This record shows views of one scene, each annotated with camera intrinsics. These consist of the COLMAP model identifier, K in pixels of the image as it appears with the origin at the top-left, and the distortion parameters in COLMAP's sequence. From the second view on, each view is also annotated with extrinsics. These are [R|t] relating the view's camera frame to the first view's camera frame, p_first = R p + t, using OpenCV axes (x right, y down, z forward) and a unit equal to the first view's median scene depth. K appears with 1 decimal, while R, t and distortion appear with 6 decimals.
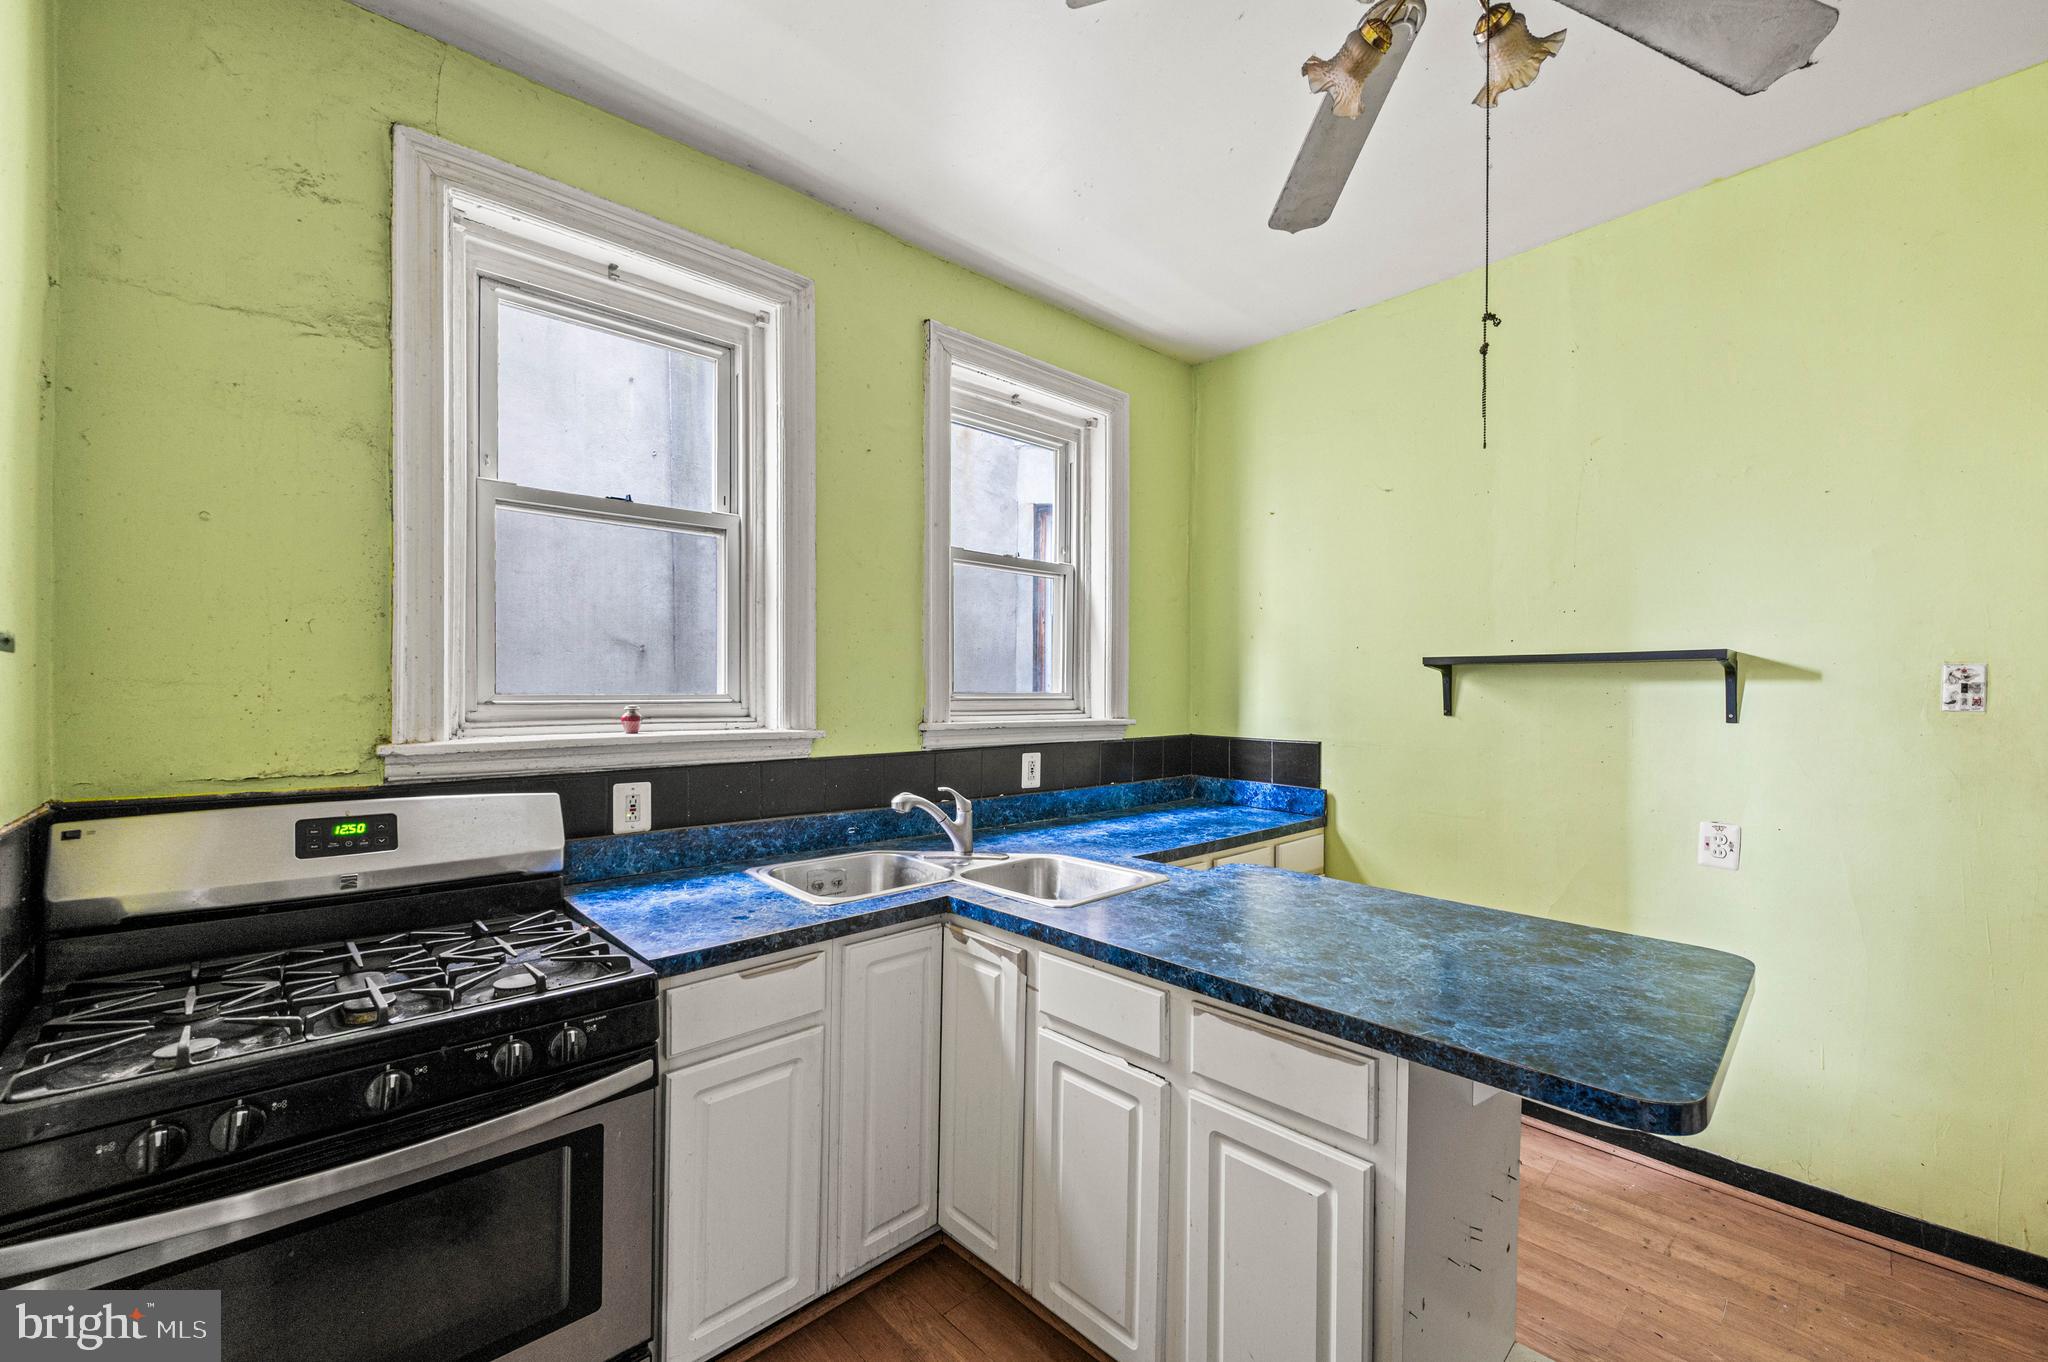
lens RADIAL K [[819.0, 0, 1033.4], [0, 819.0, 688.1], [0, 0, 1]] dist [-0.001677, 0.000098]
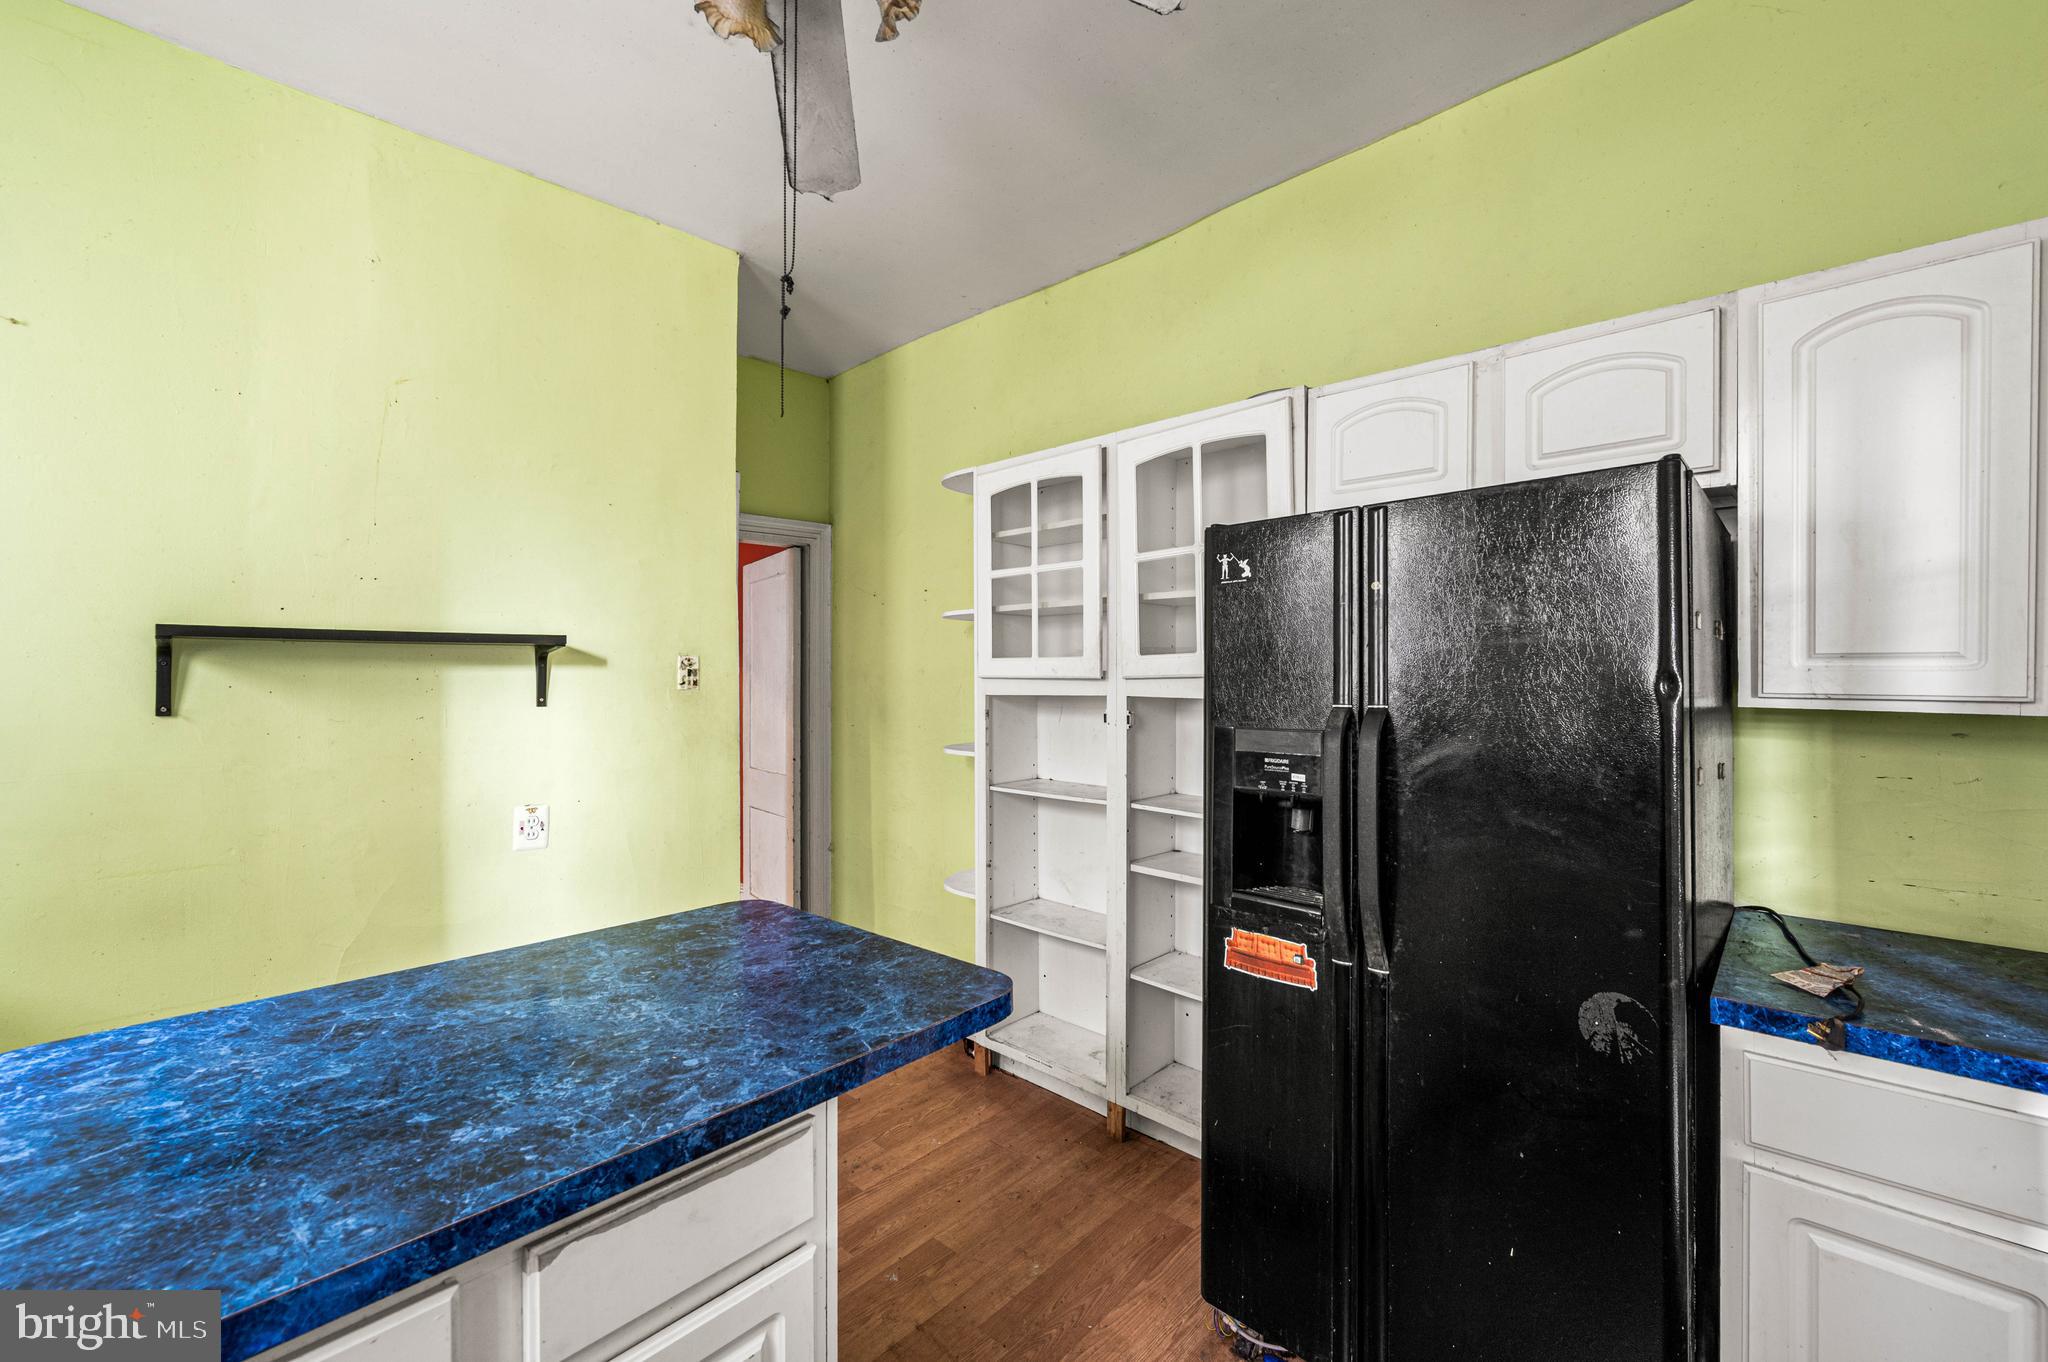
lens RADIAL K [[826.0, 0, 1044.6], [0, 826.0, 675.5], [0, 0, 1]] dist [-0.003000, 0.000831]
pose [[-0.068787, -0.004878, 0.997619, -0.271913], [0.002421, 0.999984, 0.005056, -0.000925], [-0.997628, 0.002763, -0.068774, 0.504097]]
